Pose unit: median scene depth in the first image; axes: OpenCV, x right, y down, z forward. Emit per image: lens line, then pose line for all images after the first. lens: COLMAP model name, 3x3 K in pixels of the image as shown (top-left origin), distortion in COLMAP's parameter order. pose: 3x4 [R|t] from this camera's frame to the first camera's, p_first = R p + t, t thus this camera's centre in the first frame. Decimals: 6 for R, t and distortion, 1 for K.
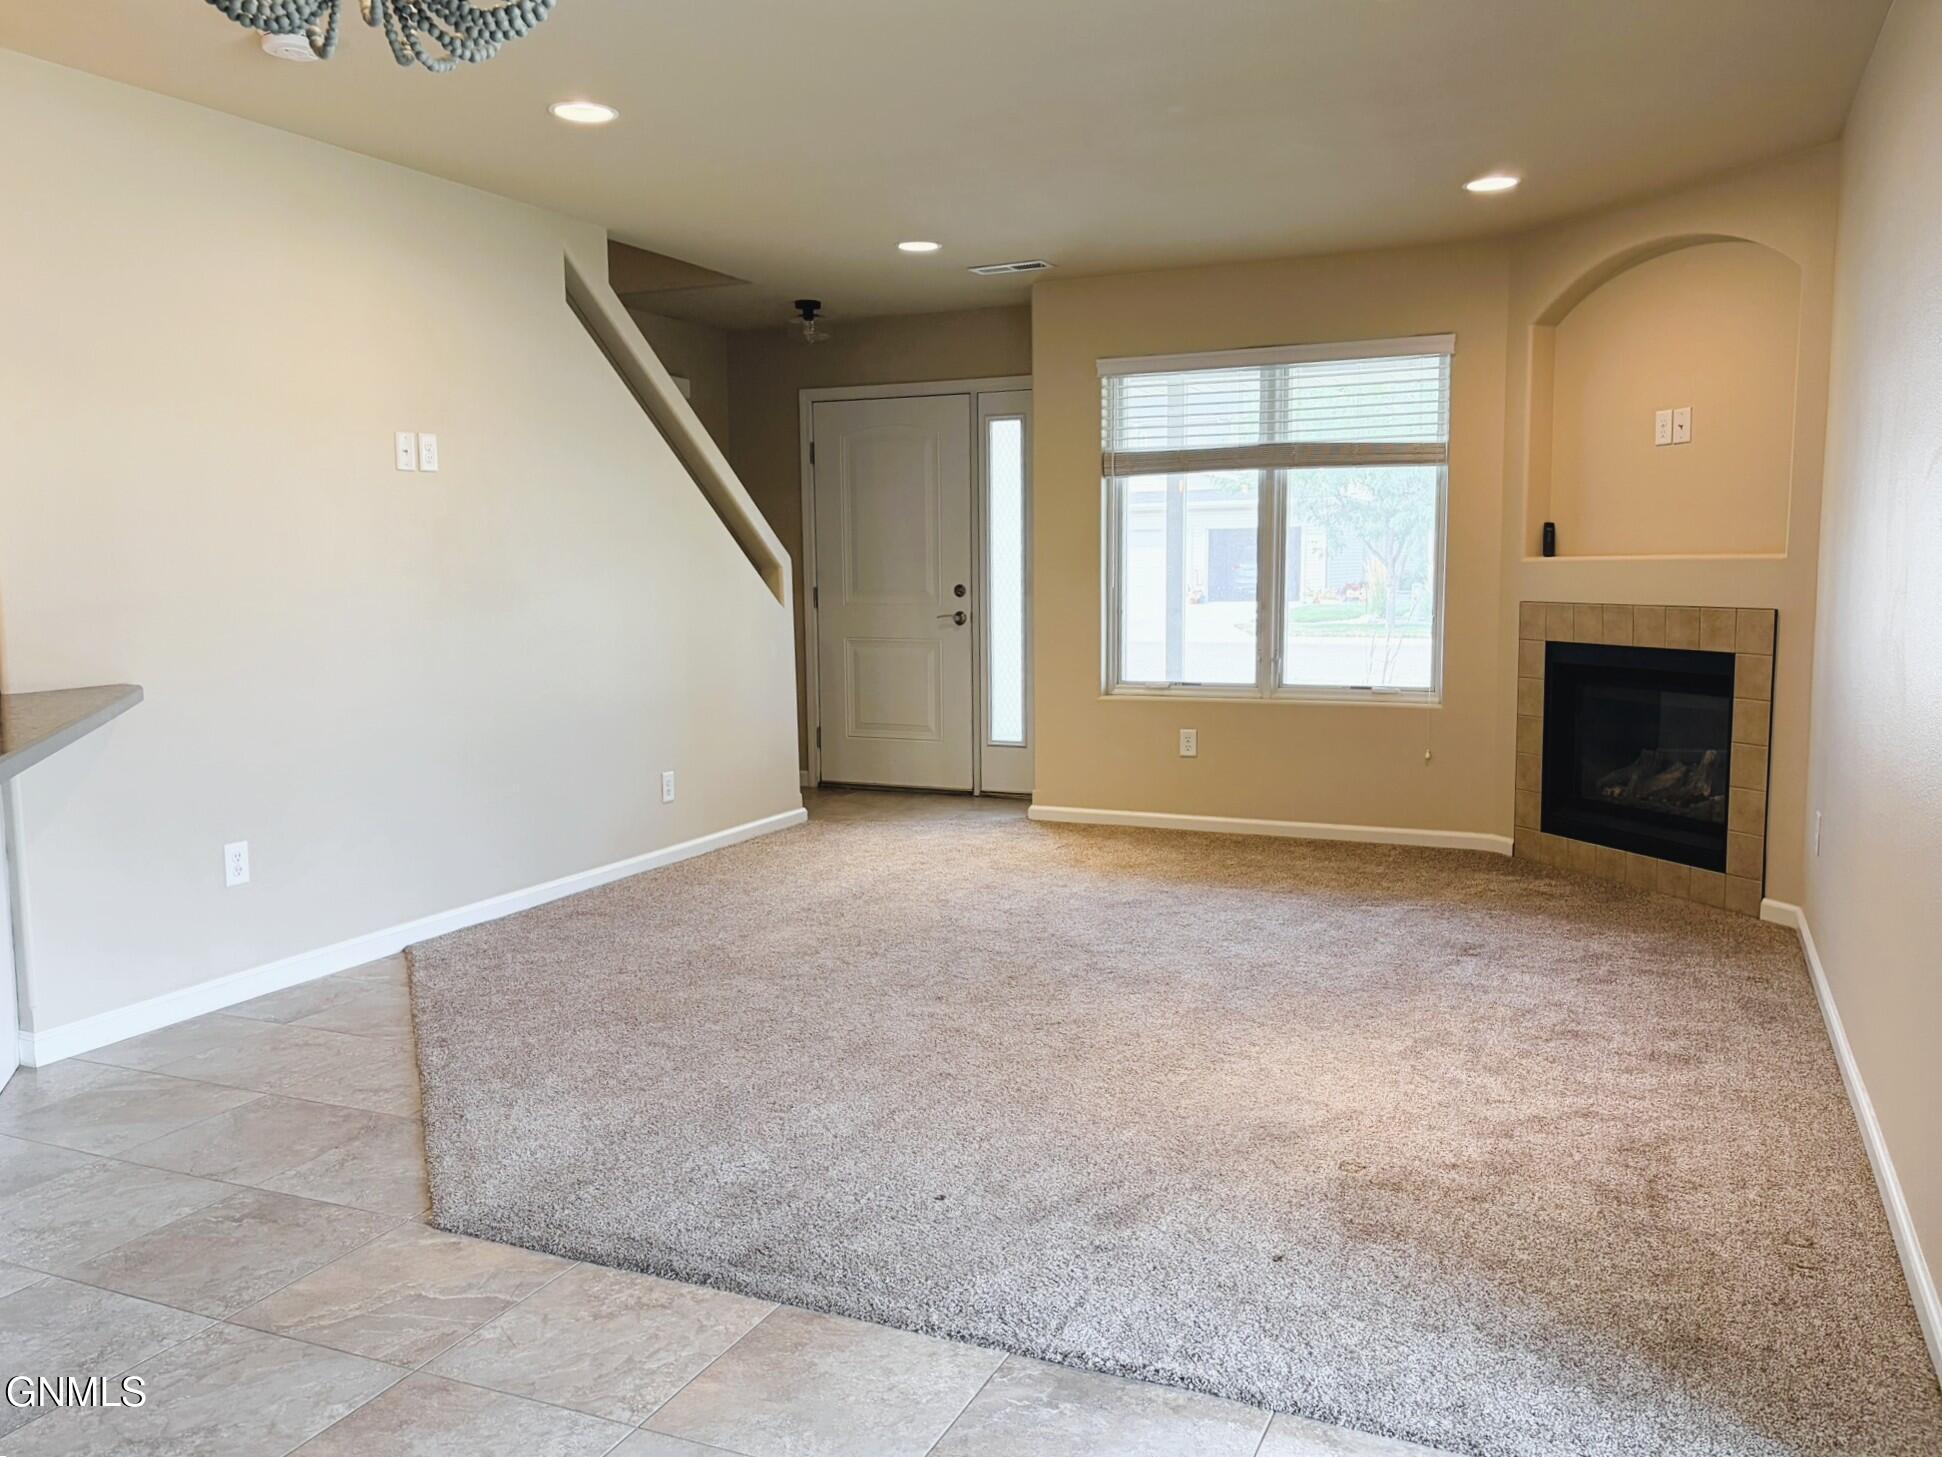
lens RADIAL K [[1497.3, 0, 971.0], [0, 1497.3, 728.5], [0, 0, 1]] dist [0.005802, 0.001045]
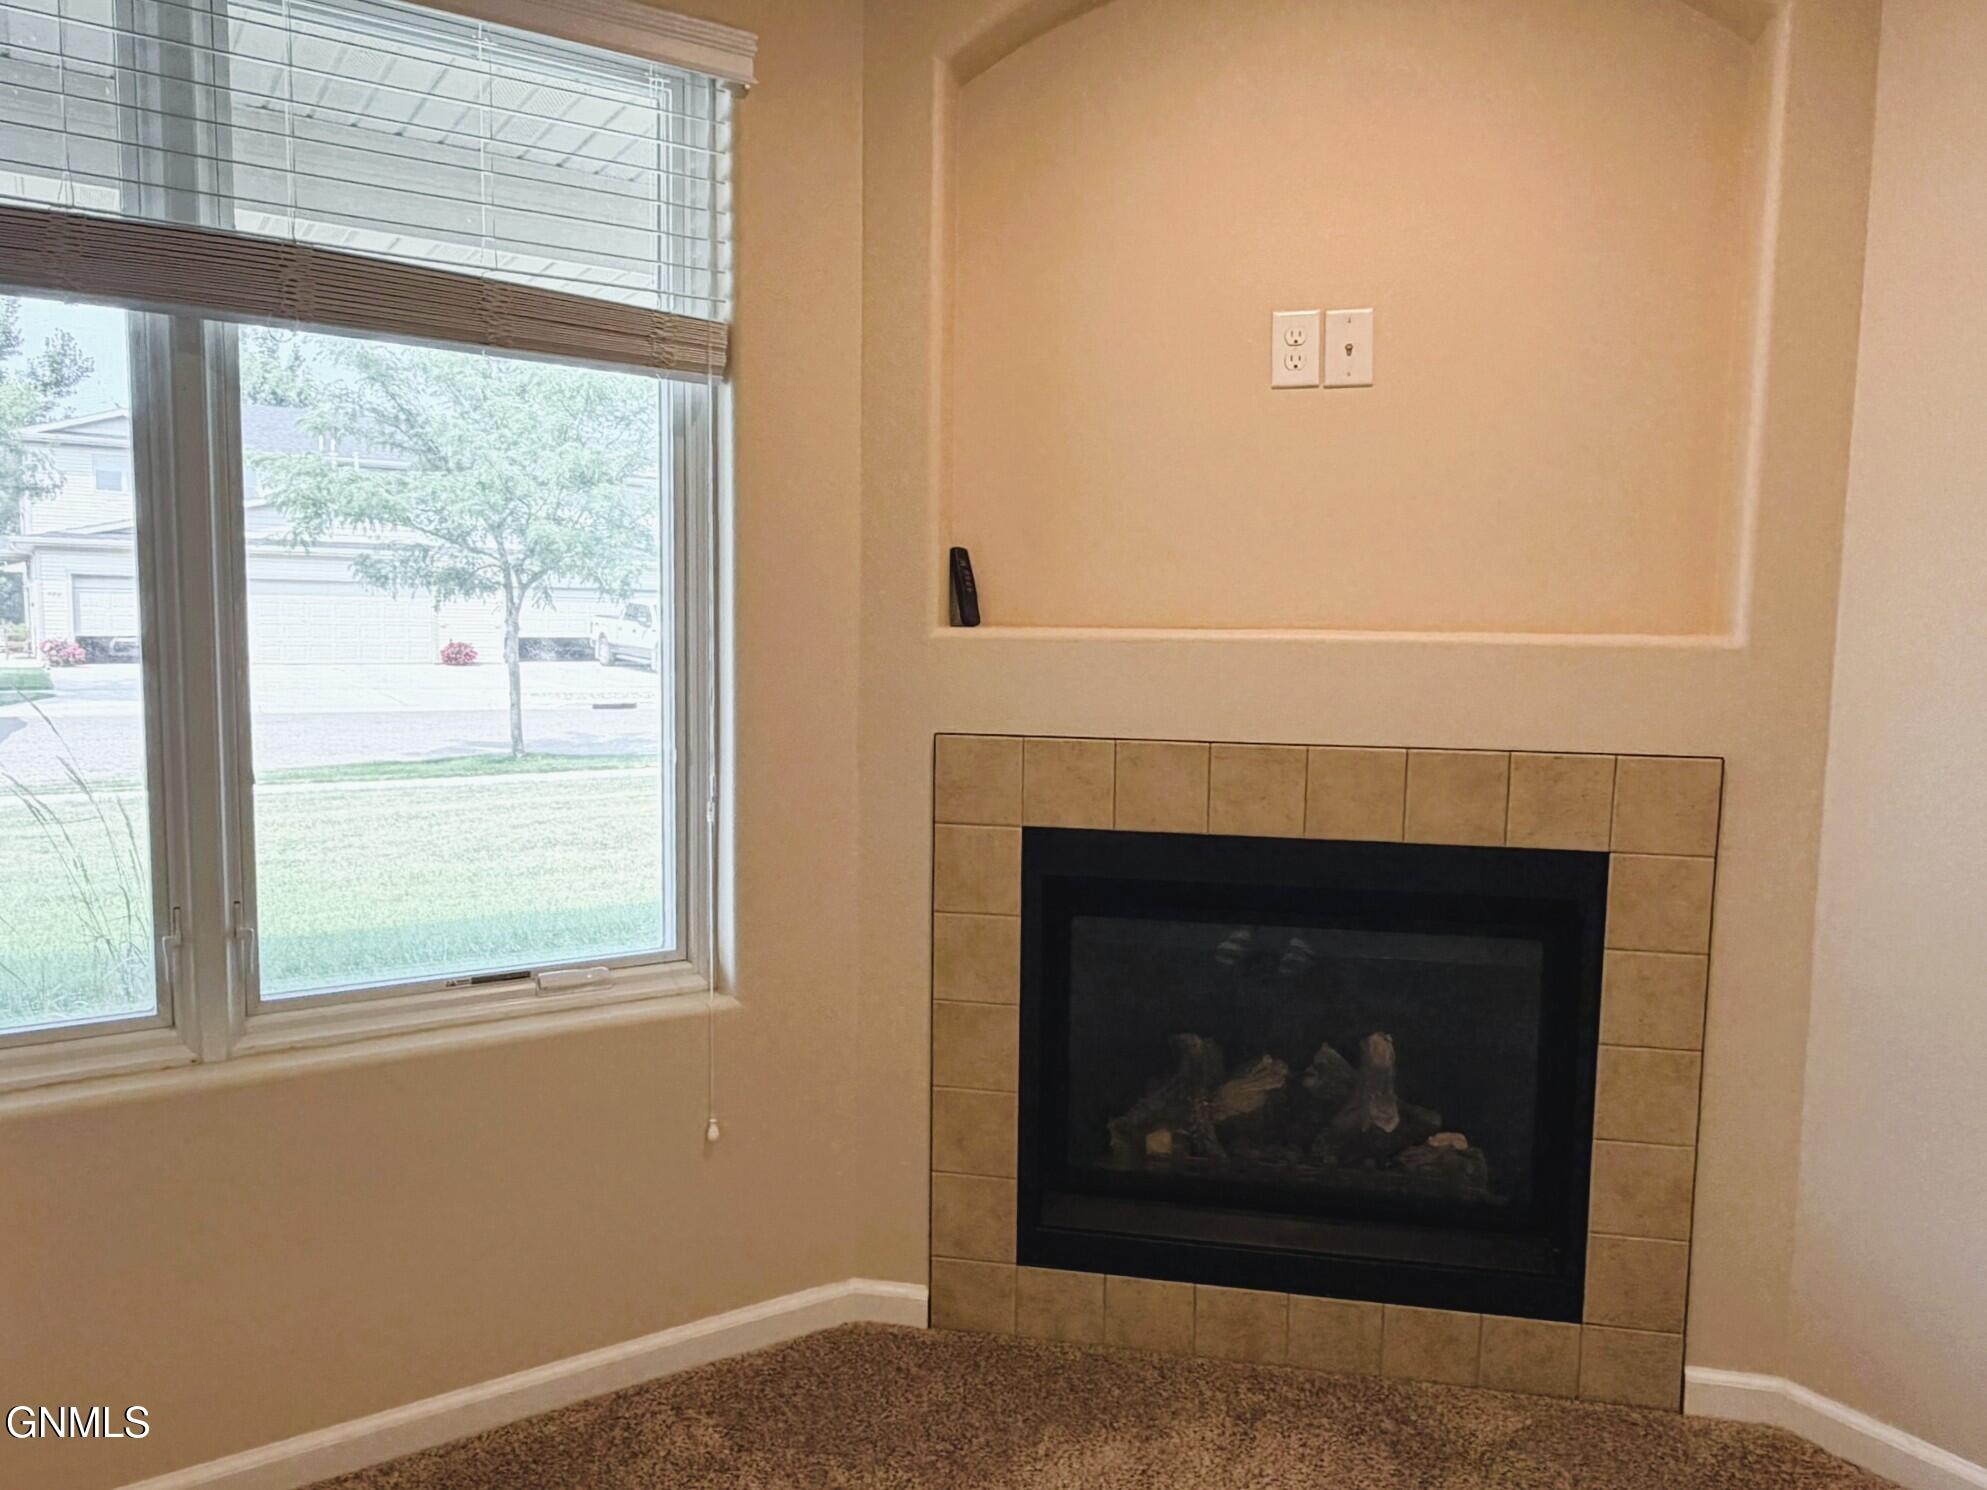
lens RADIAL K [[1316.2, 0, 993.5], [0, 1316.2, 745.0], [0, 0, 1]] dist [-0.005824, -0.002129]
pose [[0.527546, -0.059165, 0.847464, 0.065487], [0.077797, 0.996745, 0.021158, -0.088728], [-0.845957, 0.054768, 0.530432, 0.797421]]
